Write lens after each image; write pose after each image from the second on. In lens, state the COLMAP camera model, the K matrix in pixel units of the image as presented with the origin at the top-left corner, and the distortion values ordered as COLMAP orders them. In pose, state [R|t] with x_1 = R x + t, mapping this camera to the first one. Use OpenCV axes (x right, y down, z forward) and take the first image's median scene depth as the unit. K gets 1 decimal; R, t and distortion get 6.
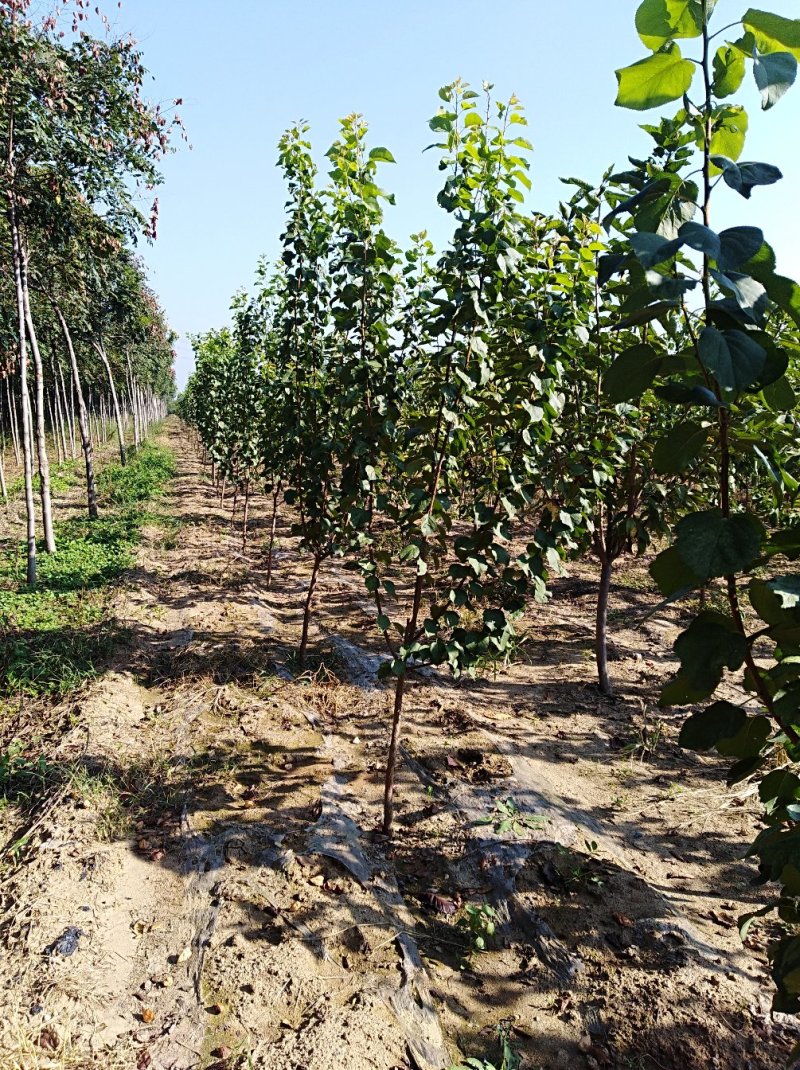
lens RADIAL K [[831.7, 0, 399.3], [0, 831.7, 533.5], [0, 0, 1]] dist [0.023721, -0.008585]
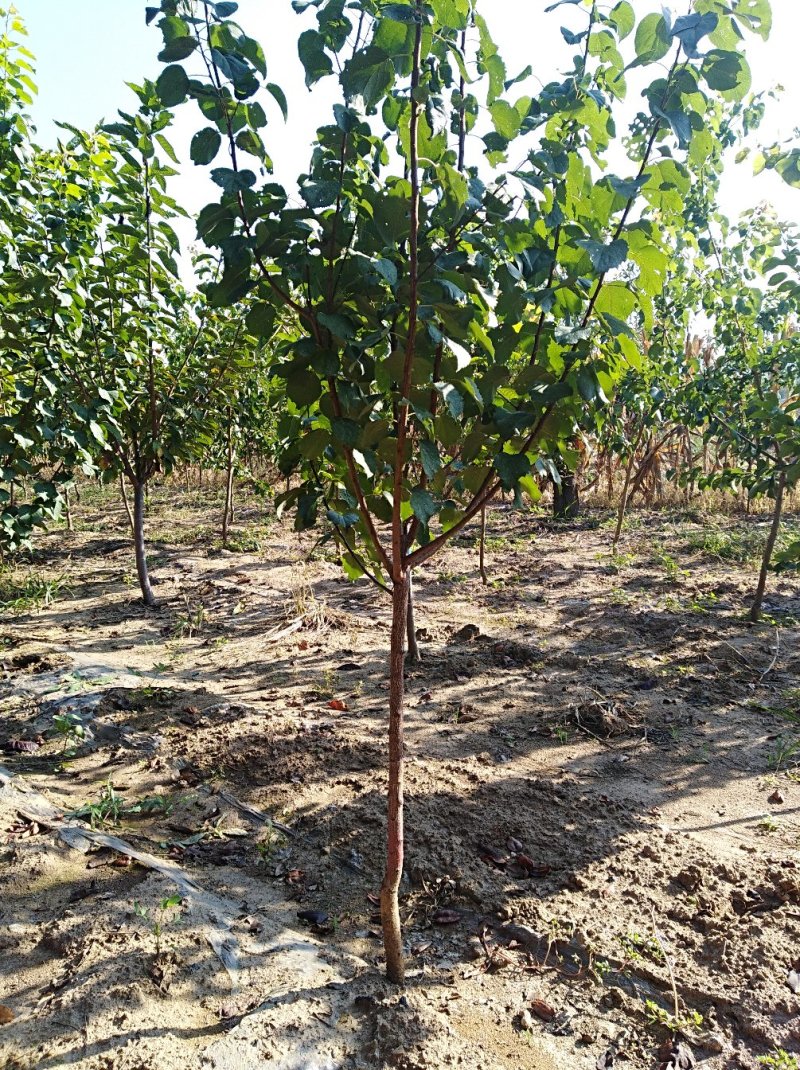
lens RADIAL K [[831.7, 0, 399.1], [0, 831.7, 535.9], [0, 0, 1]] dist [0.023721, -0.008585]
pose [[0.838066, -0.091827, 0.537785, -0.074068], [0.109477, 0.993989, -0.000882, 0.177102], [-0.534472, 0.059614, 0.843081, -0.126439]]
